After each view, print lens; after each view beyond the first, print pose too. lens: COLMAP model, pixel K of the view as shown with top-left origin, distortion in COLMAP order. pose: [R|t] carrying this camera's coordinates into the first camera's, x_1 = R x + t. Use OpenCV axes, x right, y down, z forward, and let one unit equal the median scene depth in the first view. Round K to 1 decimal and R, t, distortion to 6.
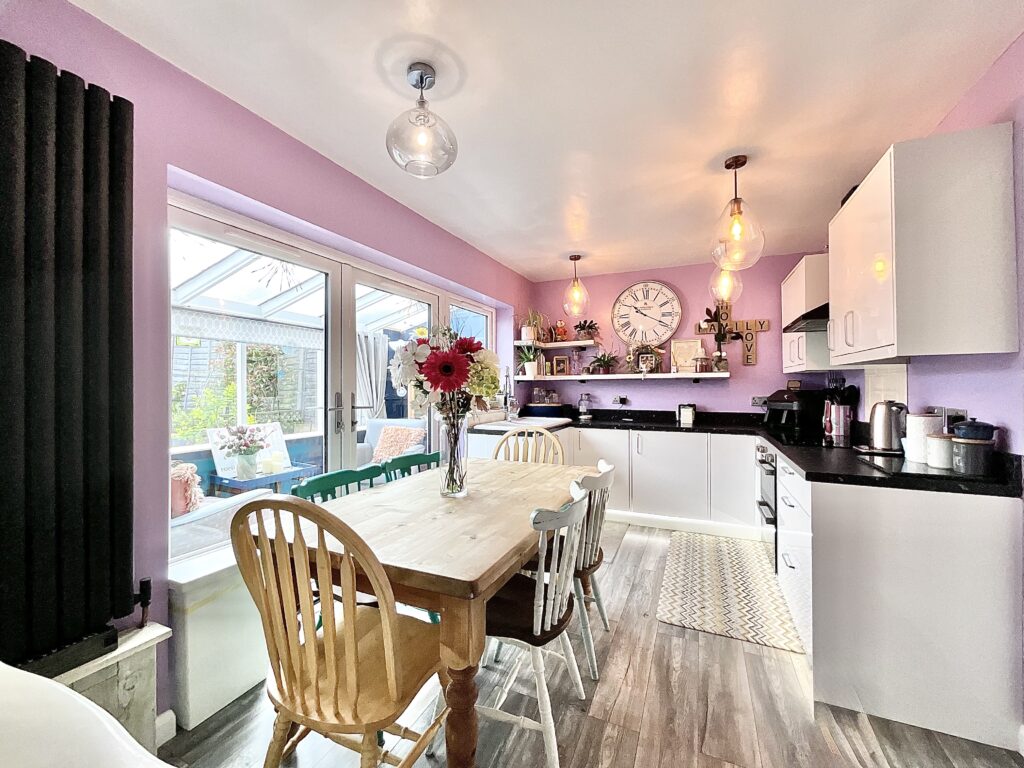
lens RADIAL K [[418.1, 0, 508.5], [0, 418.1, 385.4], [0, 0, 1]] dist [0.003617, 0.001733]
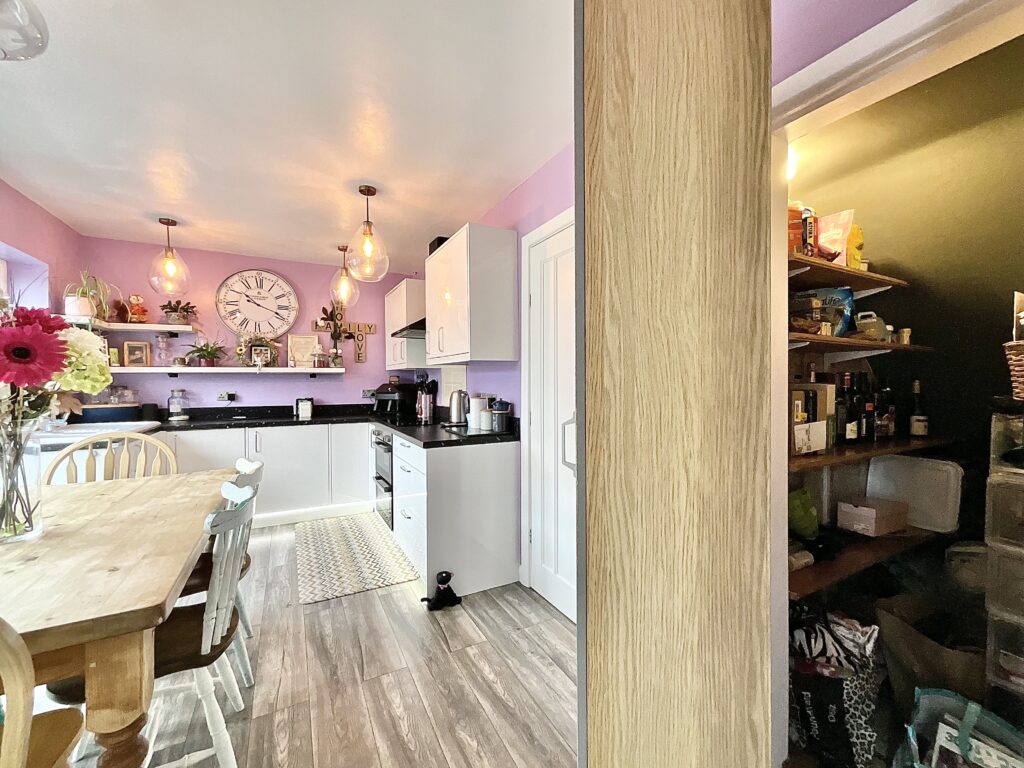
lens RADIAL K [[418.1, 0, 510.5], [0, 418.1, 385.3], [0, 0, 1]] dist [0.003617, 0.001733]
pose [[0.606127, -0.007435, 0.795333, -0.114788], [-0.000184, 0.999955, 0.009488, 0.004614], [-0.795368, -0.005897, 0.606098, -0.029790]]
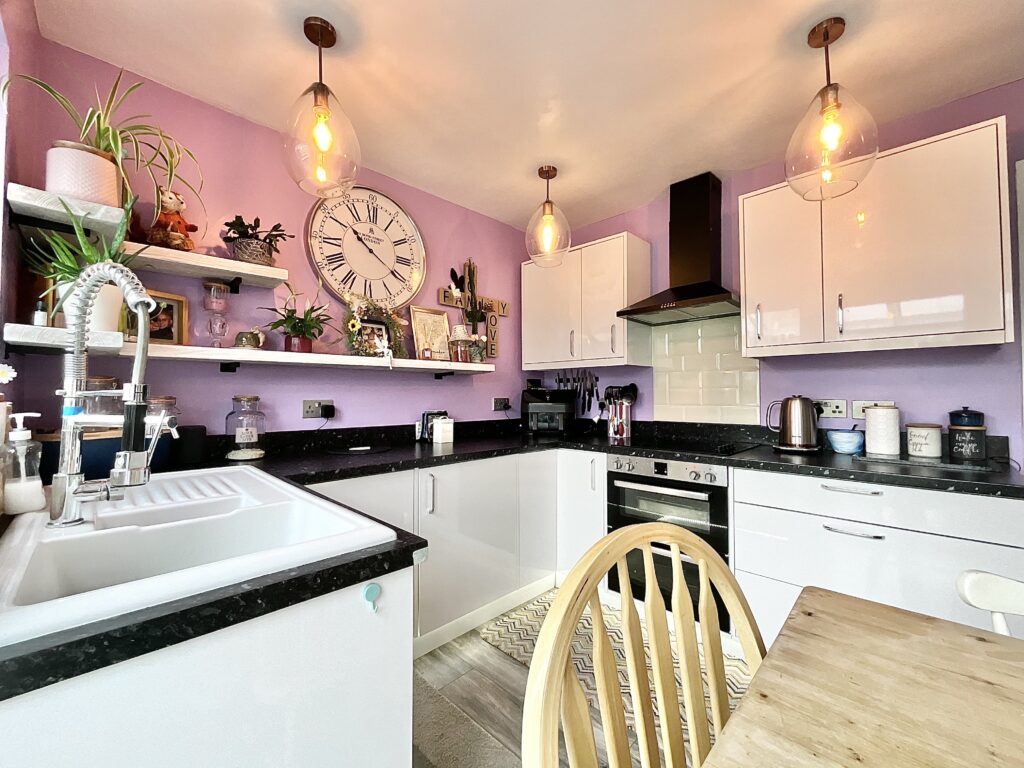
lens RADIAL K [[418.1, 0, 516.4], [0, 418.1, 385.9], [0, 0, 1]] dist [0.003617, 0.001733]
pose [[0.343624, 0.021623, 0.938858, -0.164782], [-0.001069, 0.999743, -0.022634, 0.027334], [-0.939107, 0.006774, 0.343558, 0.916989]]
